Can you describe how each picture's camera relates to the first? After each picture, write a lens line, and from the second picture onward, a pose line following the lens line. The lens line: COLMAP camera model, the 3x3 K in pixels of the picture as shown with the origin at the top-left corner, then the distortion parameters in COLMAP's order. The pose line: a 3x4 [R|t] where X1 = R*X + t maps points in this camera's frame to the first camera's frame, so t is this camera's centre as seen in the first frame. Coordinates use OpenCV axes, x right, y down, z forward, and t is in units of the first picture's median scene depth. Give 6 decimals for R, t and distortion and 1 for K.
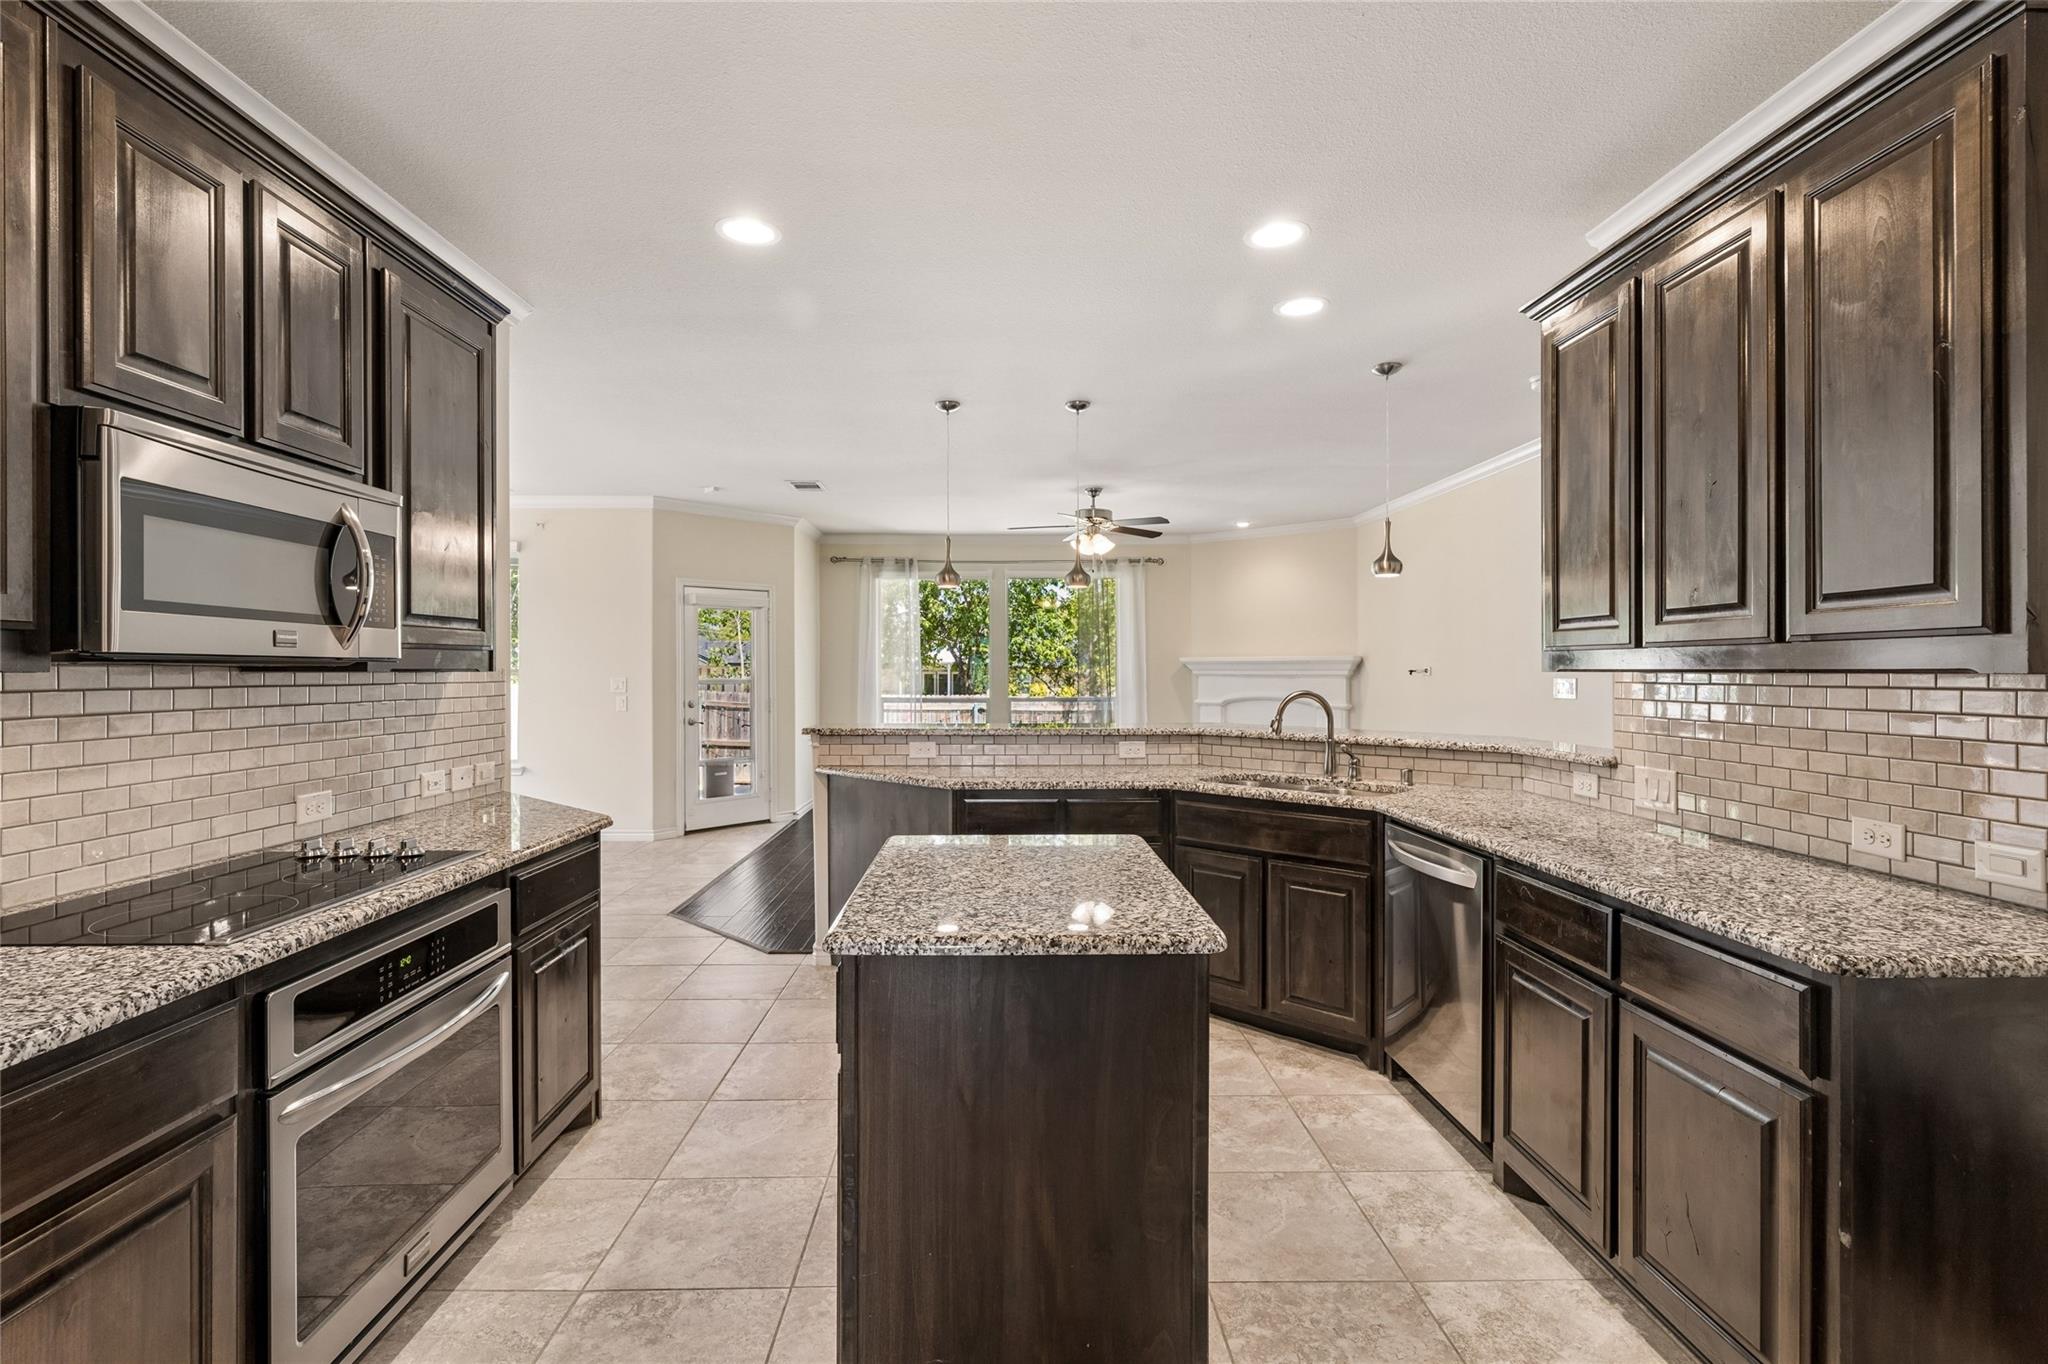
lens RADIAL K [[949.4, 0, 1024.0], [0, 949.4, 682.0], [0, 0, 1]] dist [0.000101, 0.000019]
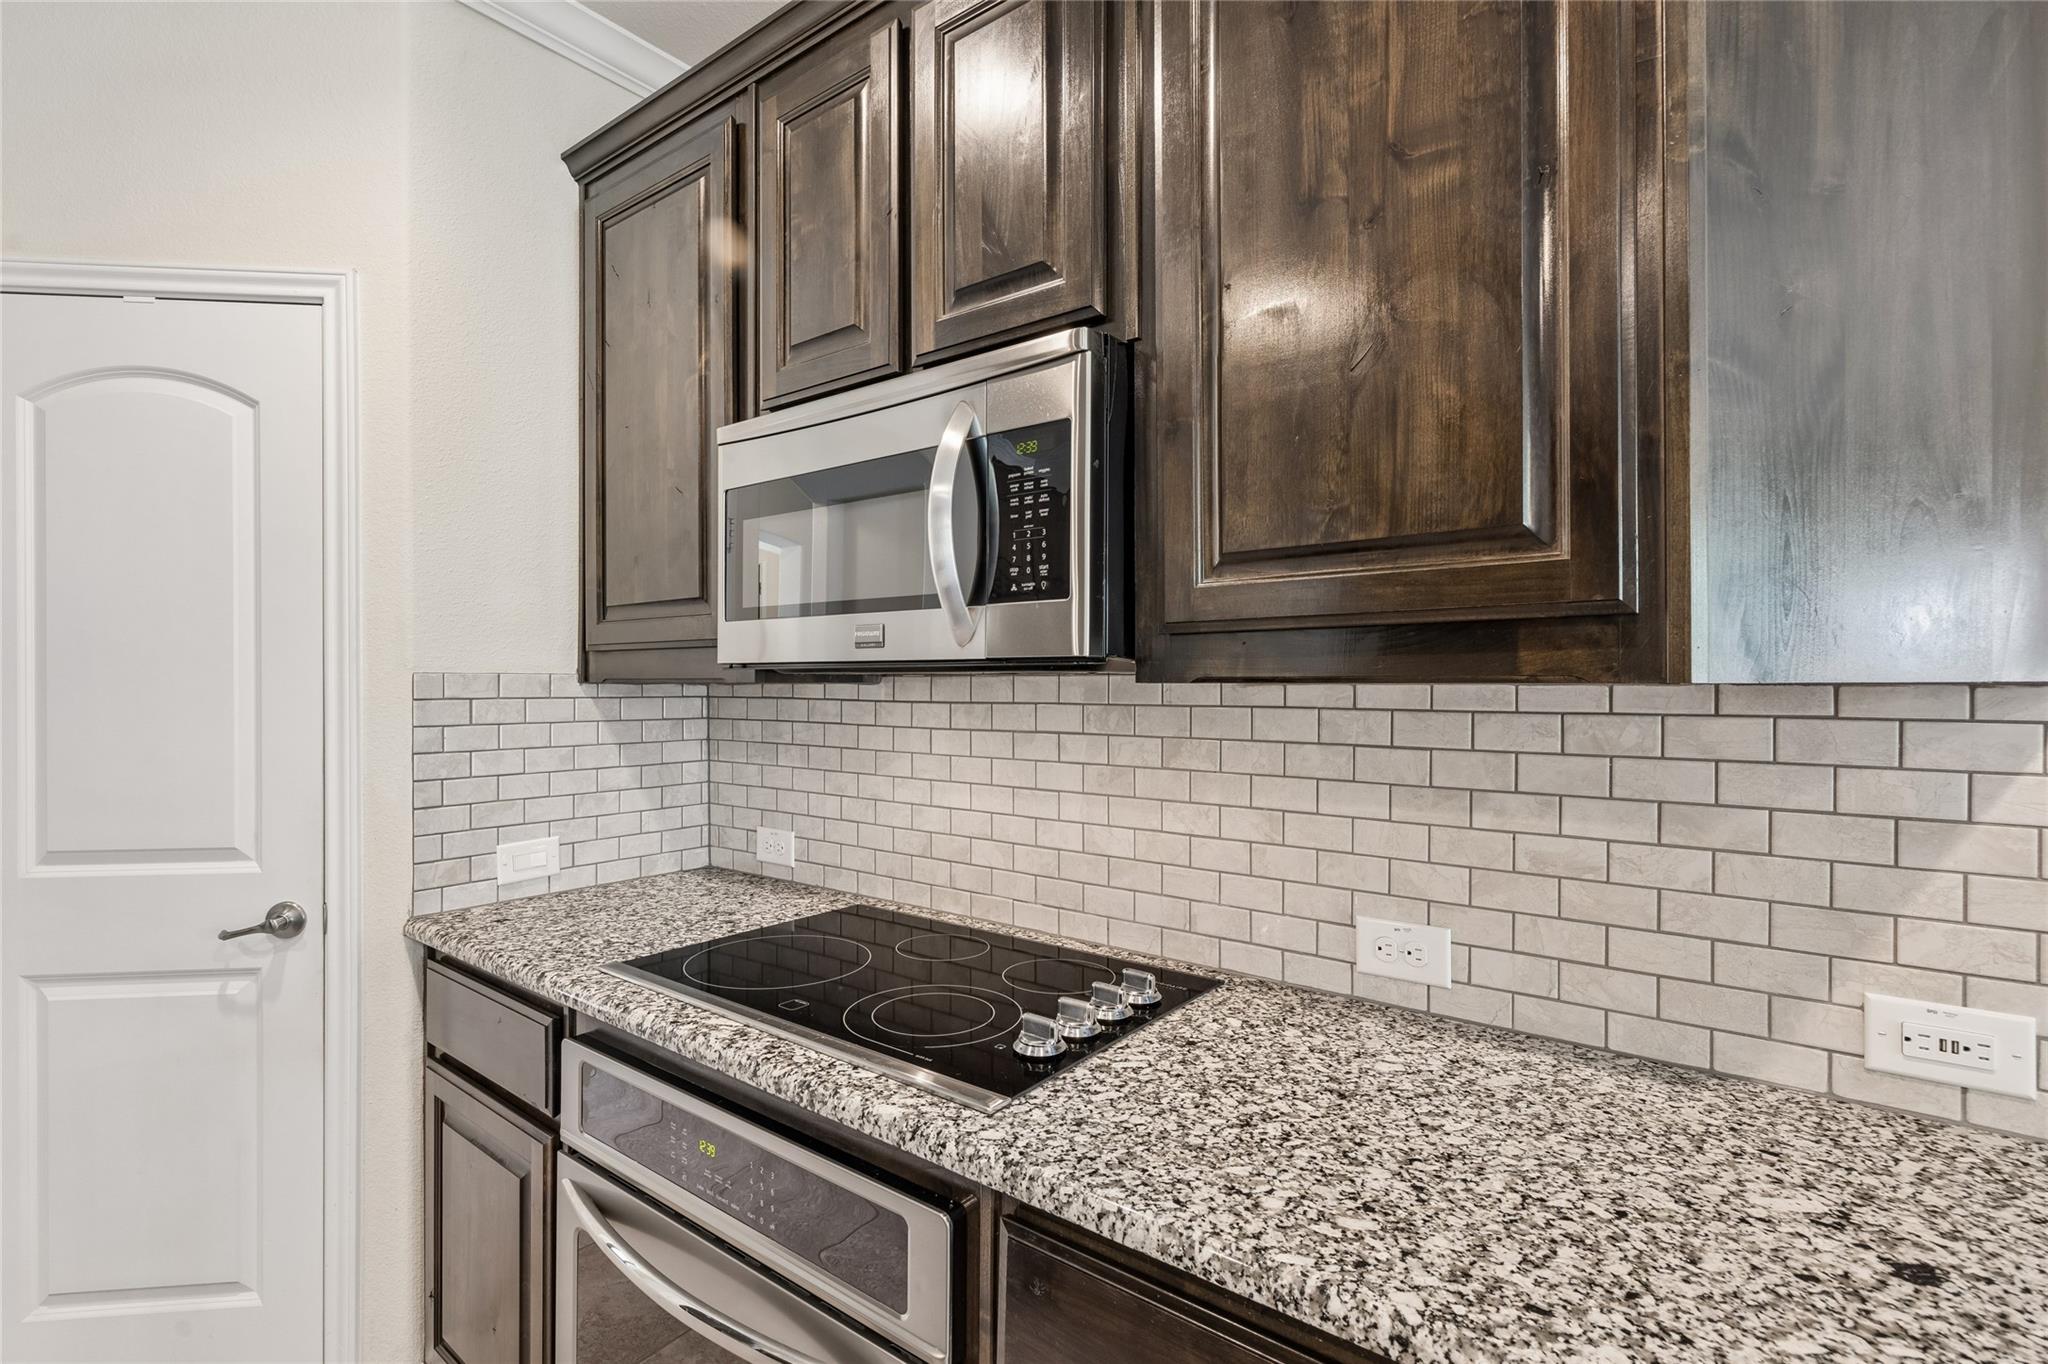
lens RADIAL K [[949.4, 0, 1024.0], [0, 949.4, 682.0], [0, 0, 1]] dist [0.000101, 0.000019]
pose [[-0.635889, -0.000316, -0.771780, -0.290940], [-0.010480, 0.999911, 0.008225, -0.017709], [0.771709, 0.013318, -0.635836, 1.489172]]
